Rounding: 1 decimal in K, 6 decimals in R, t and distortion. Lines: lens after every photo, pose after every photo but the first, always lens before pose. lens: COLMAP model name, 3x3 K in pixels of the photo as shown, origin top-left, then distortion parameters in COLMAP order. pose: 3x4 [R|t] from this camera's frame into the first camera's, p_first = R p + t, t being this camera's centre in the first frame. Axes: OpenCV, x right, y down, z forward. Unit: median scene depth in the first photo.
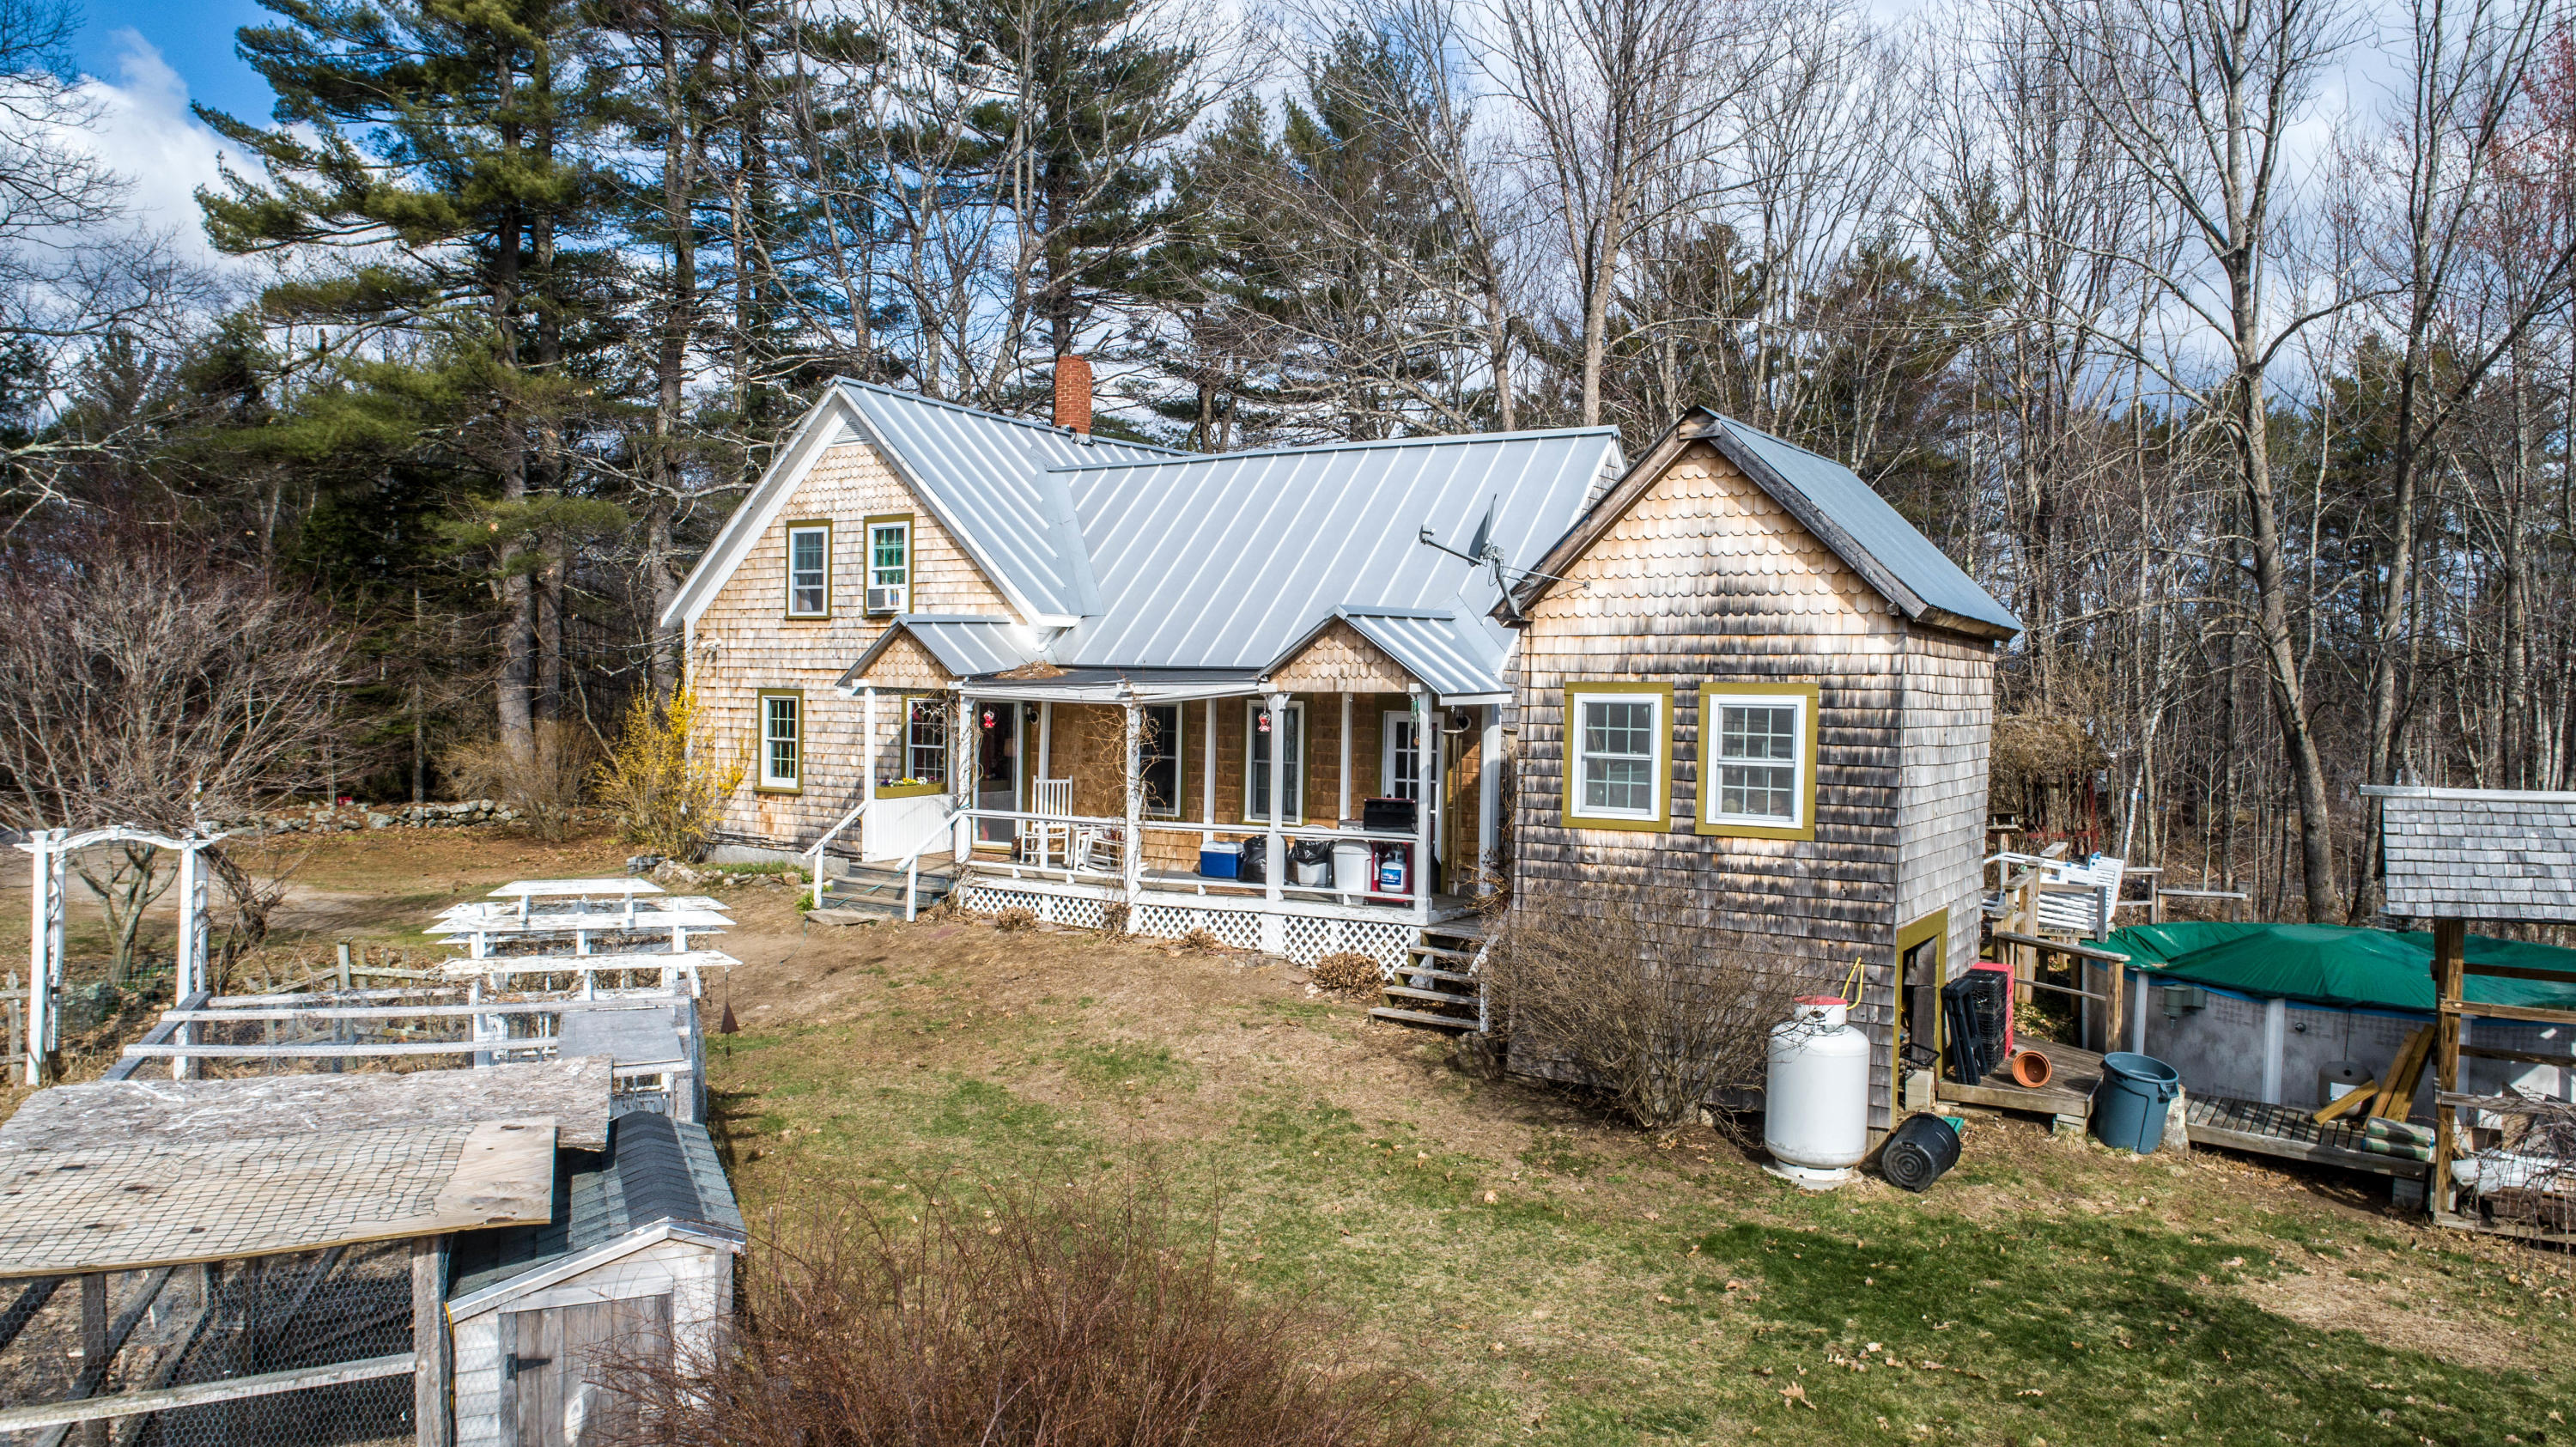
lens RADIAL K [[1726.6, 0, 1283.7], [0, 1726.6, 726.5], [0, 0, 1]] dist [-0.015522, 0.008841]
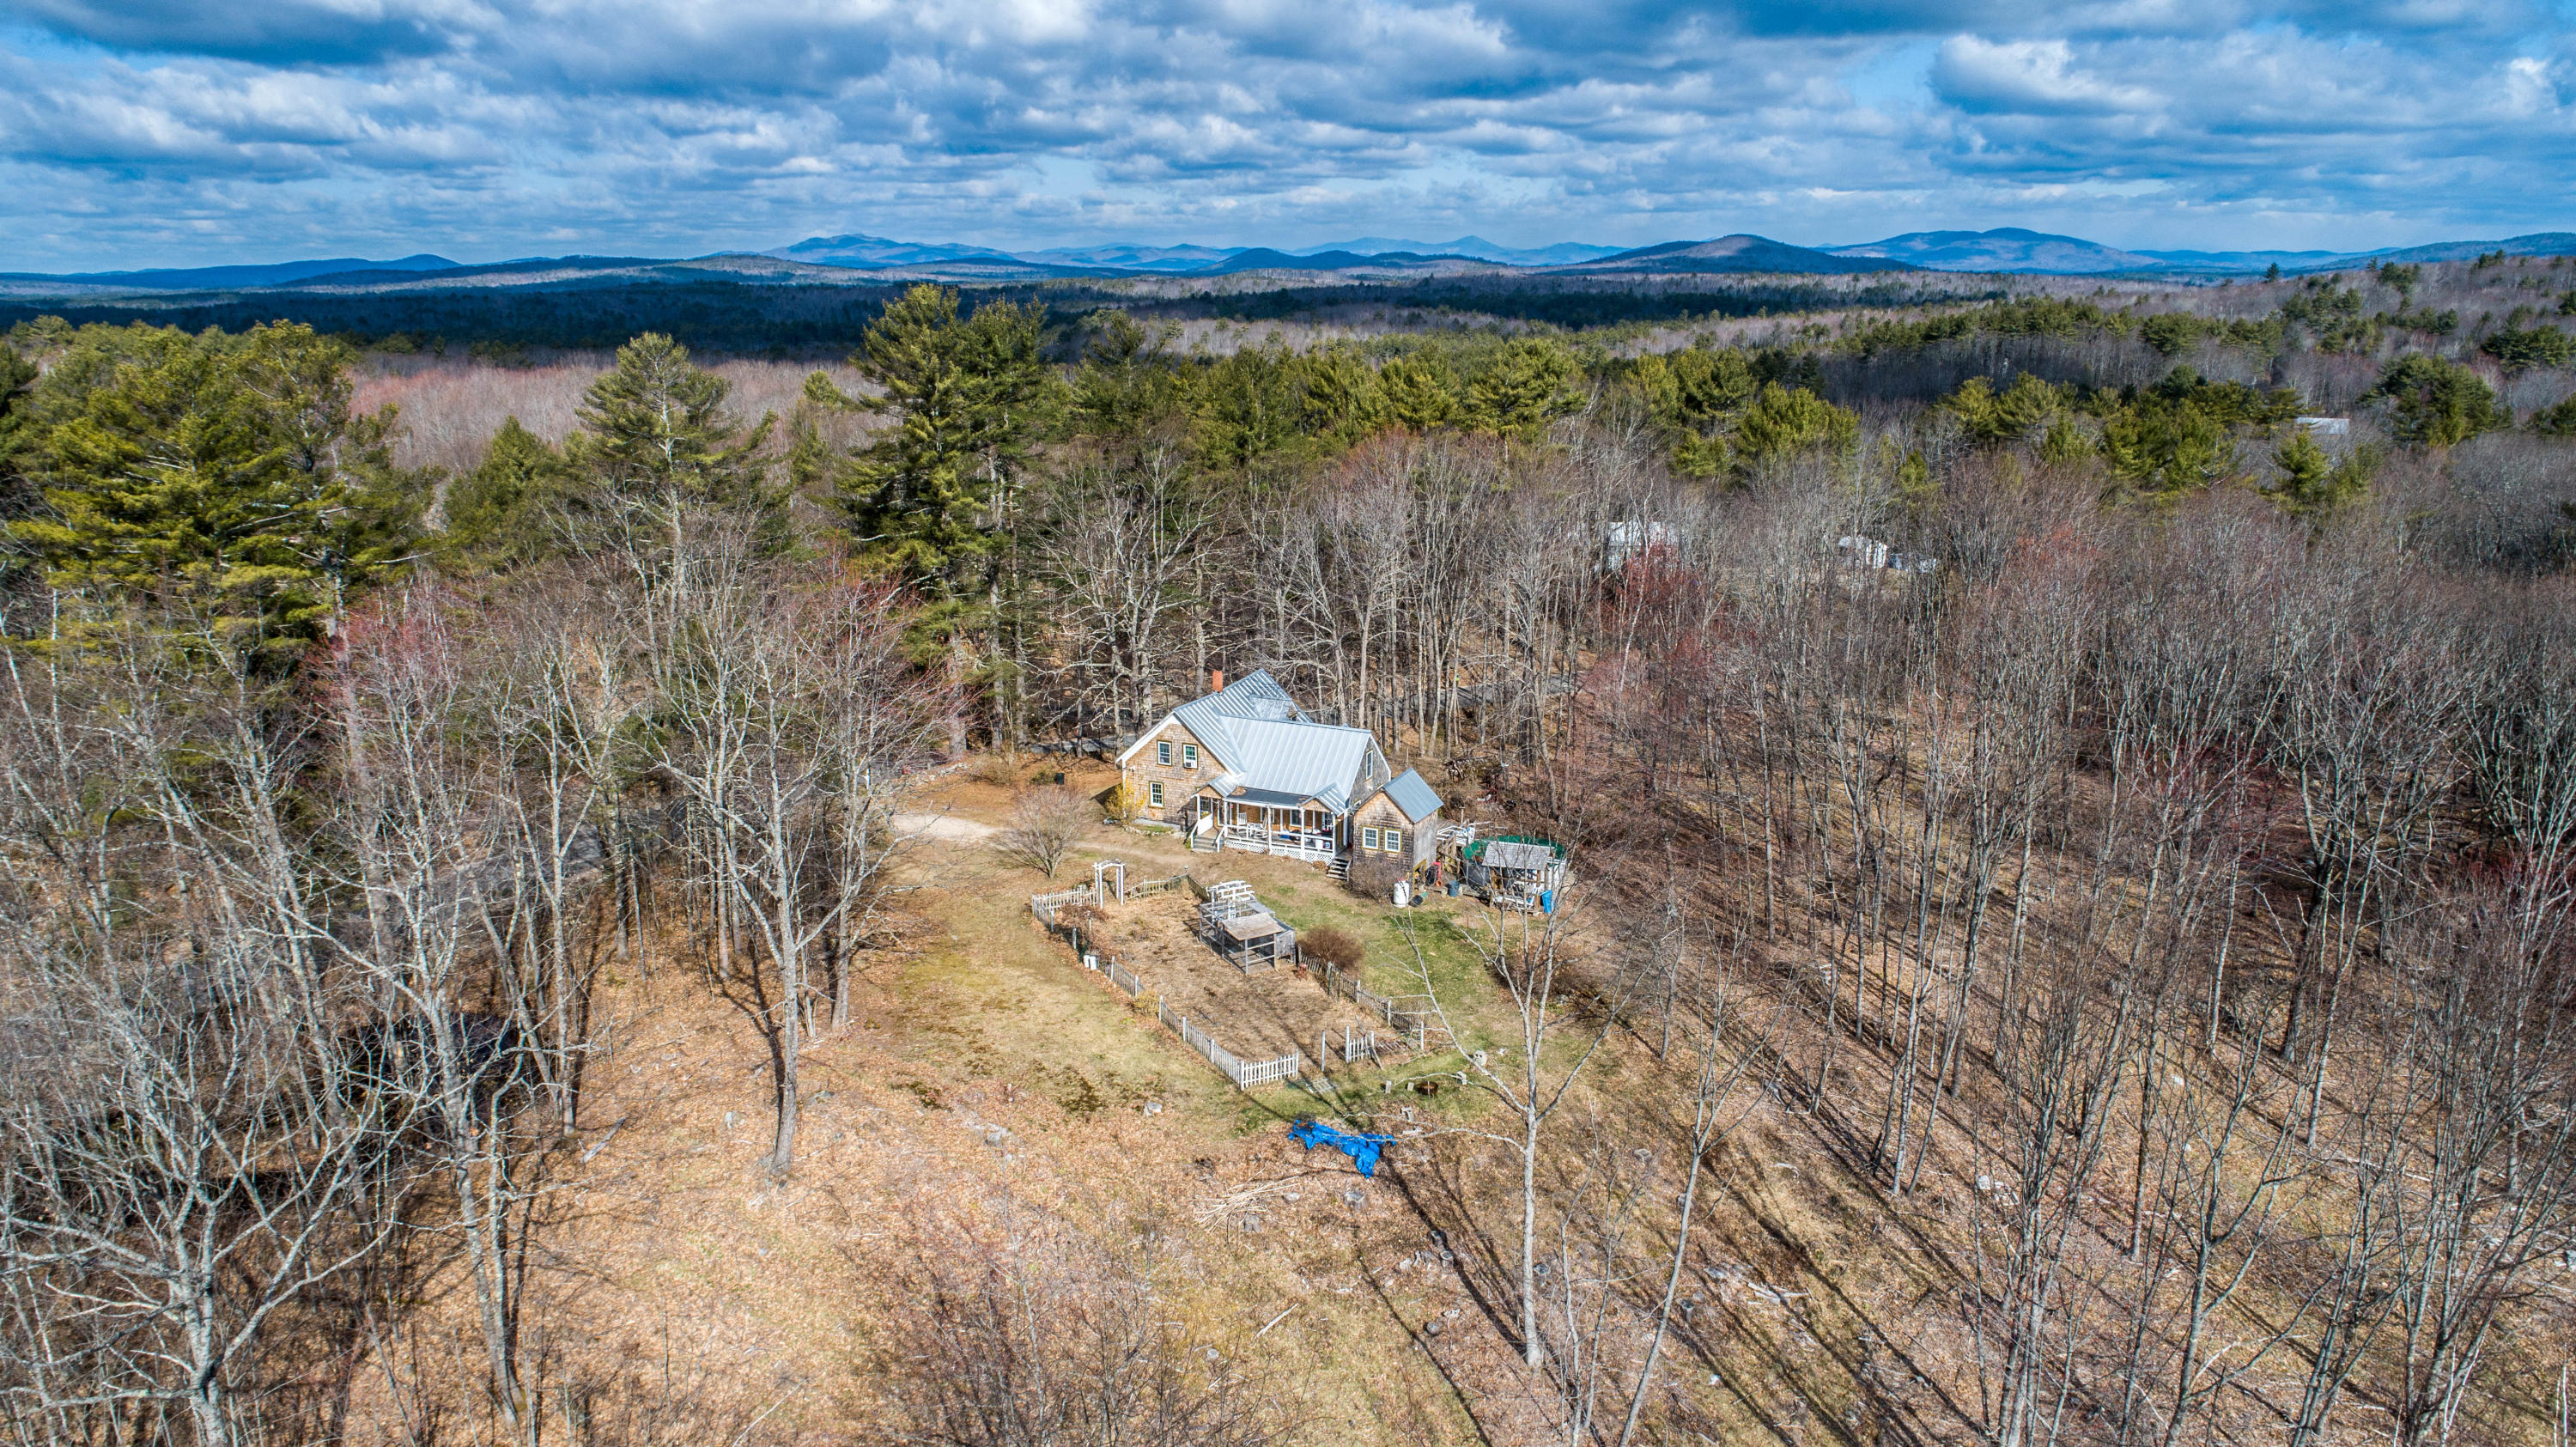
lens RADIAL K [[1726.6, 0, 1278.4], [0, 1726.6, 736.9], [0, 0, 1]] dist [-0.015522, 0.008841]
pose [[0.990943, -0.055616, 0.122224, -0.627205], [0.025307, 0.971238, 0.236763, -1.313846], [-0.131876, -0.231525, 0.963849, -3.489142]]
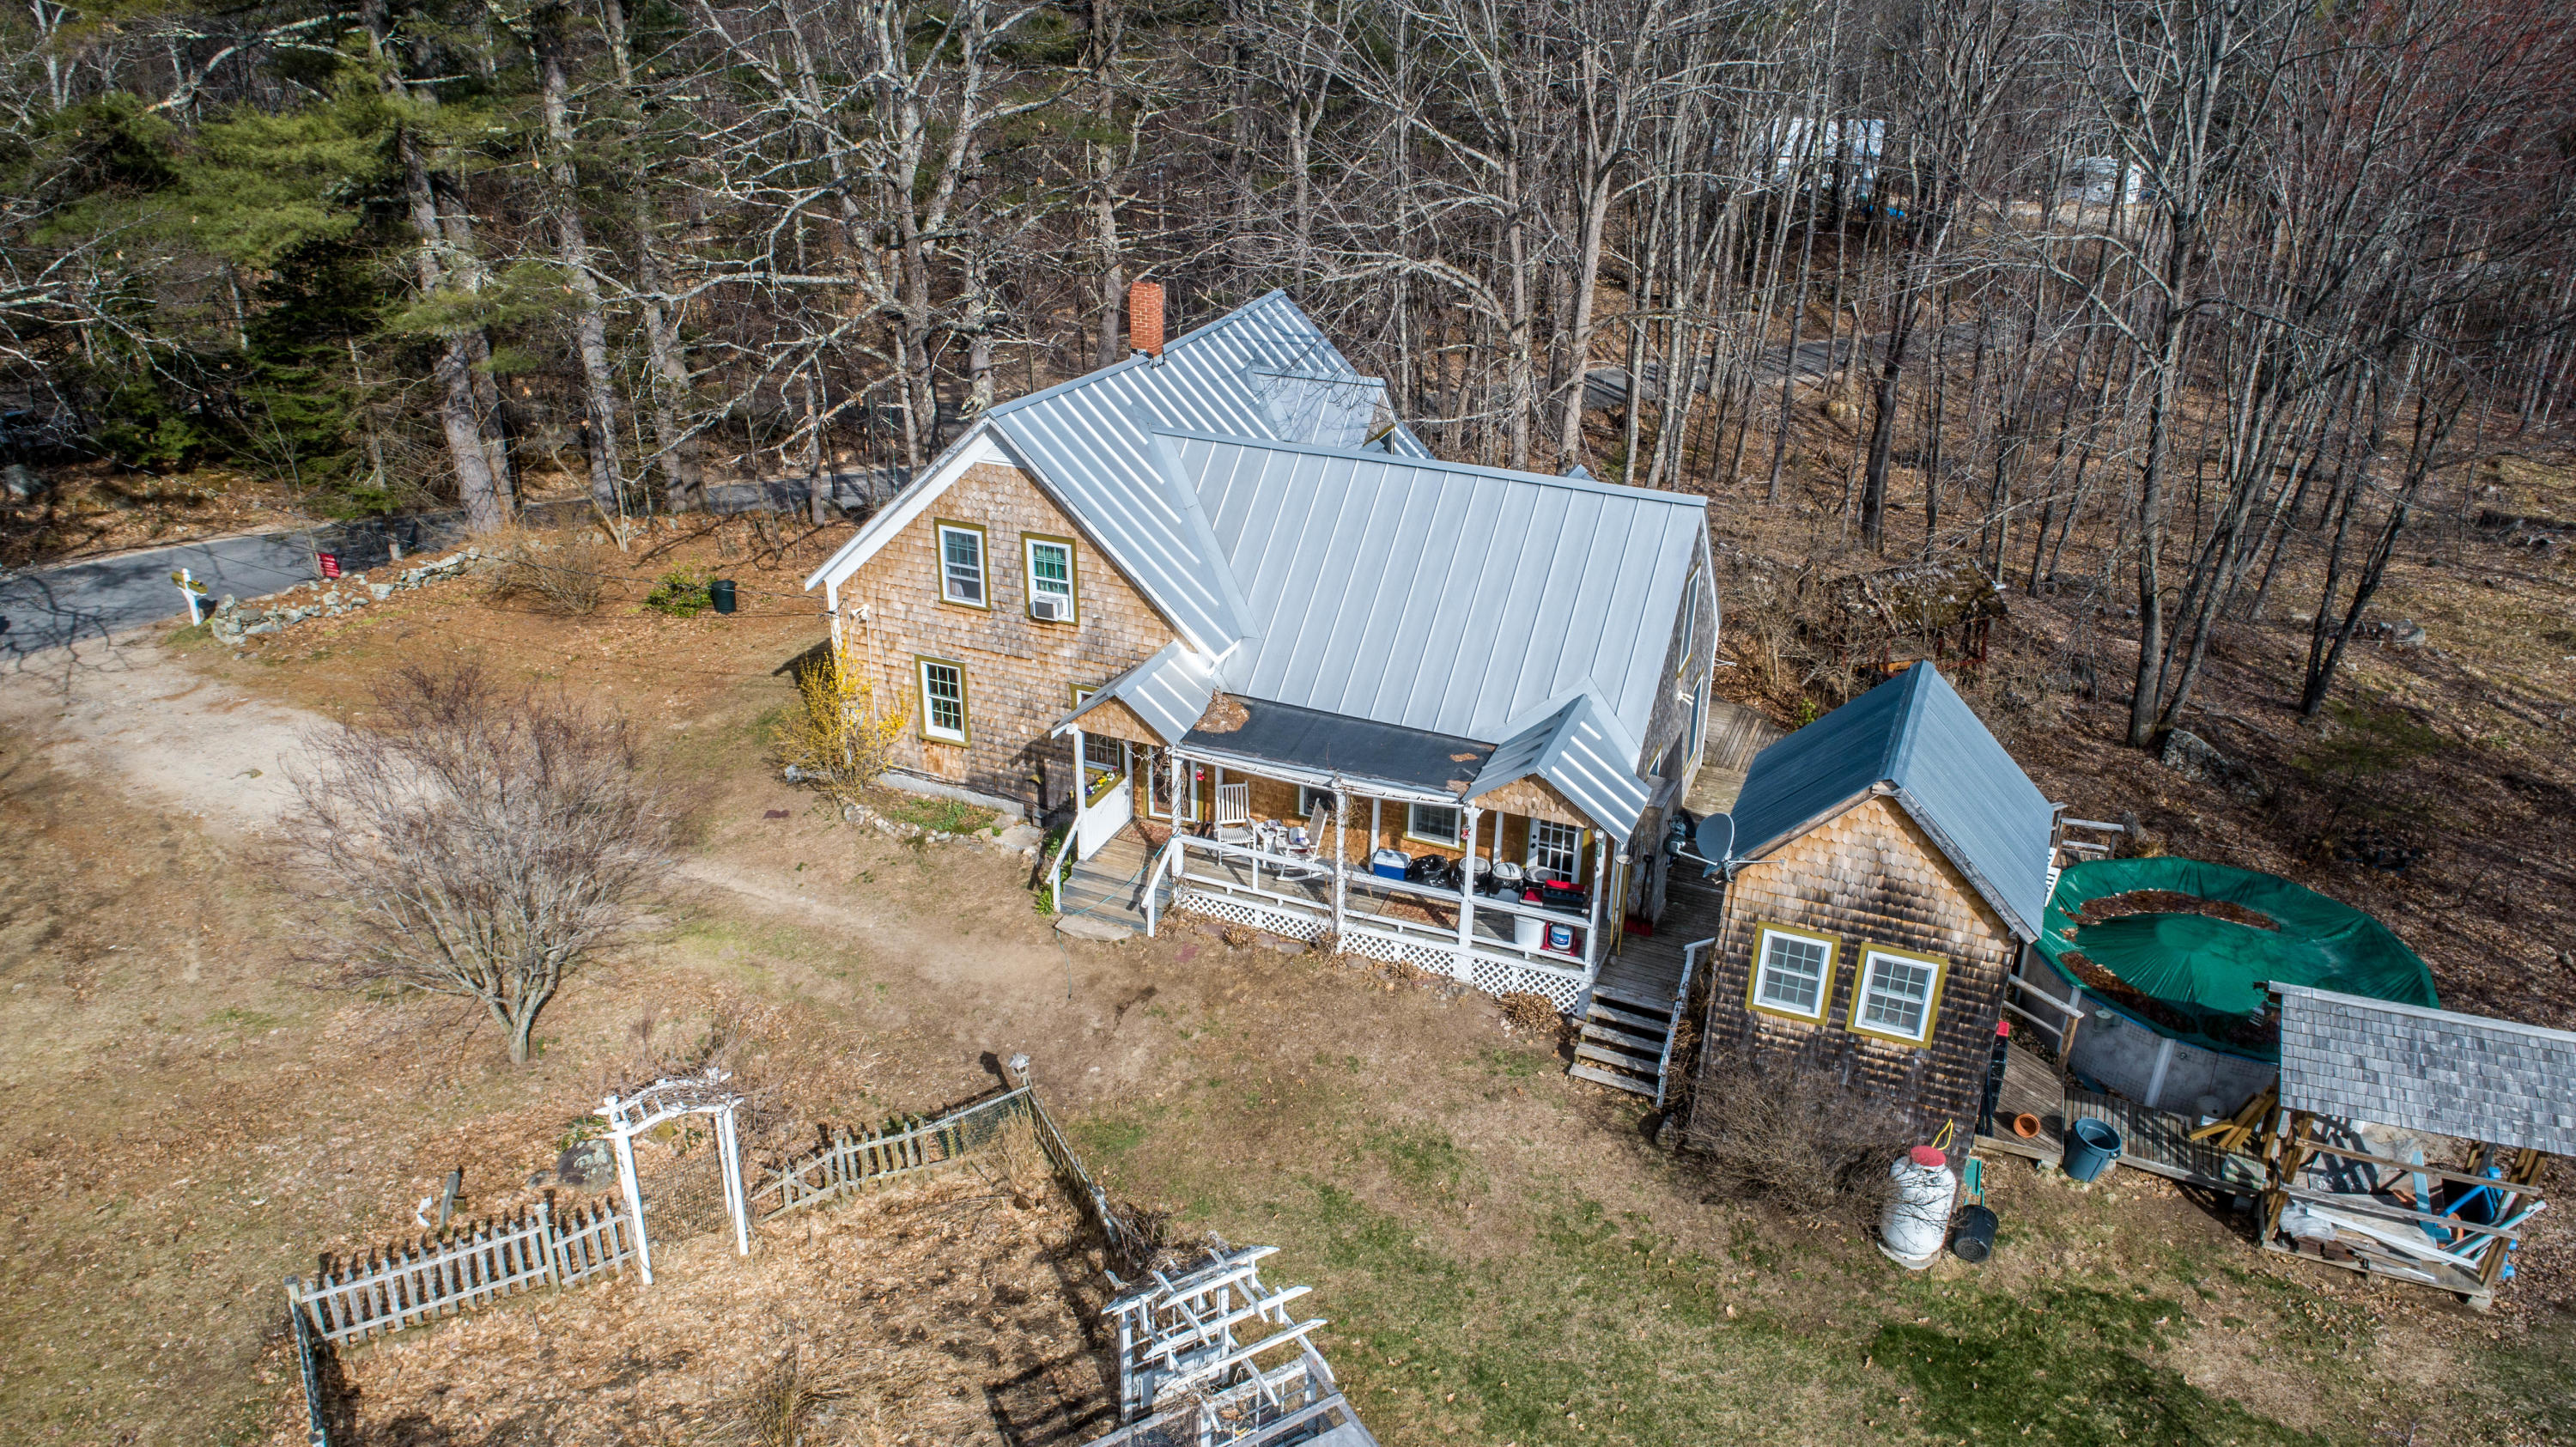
lens RADIAL K [[1726.6, 0, 1282.1], [0, 1726.6, 722.4], [0, 0, 1]] dist [-0.015522, 0.008841]
pose [[0.985975, -0.072432, 0.150357, -0.314873], [0.007384, 0.918963, 0.394275, -0.552005], [-0.166730, -0.387635, 0.906609, -0.101468]]
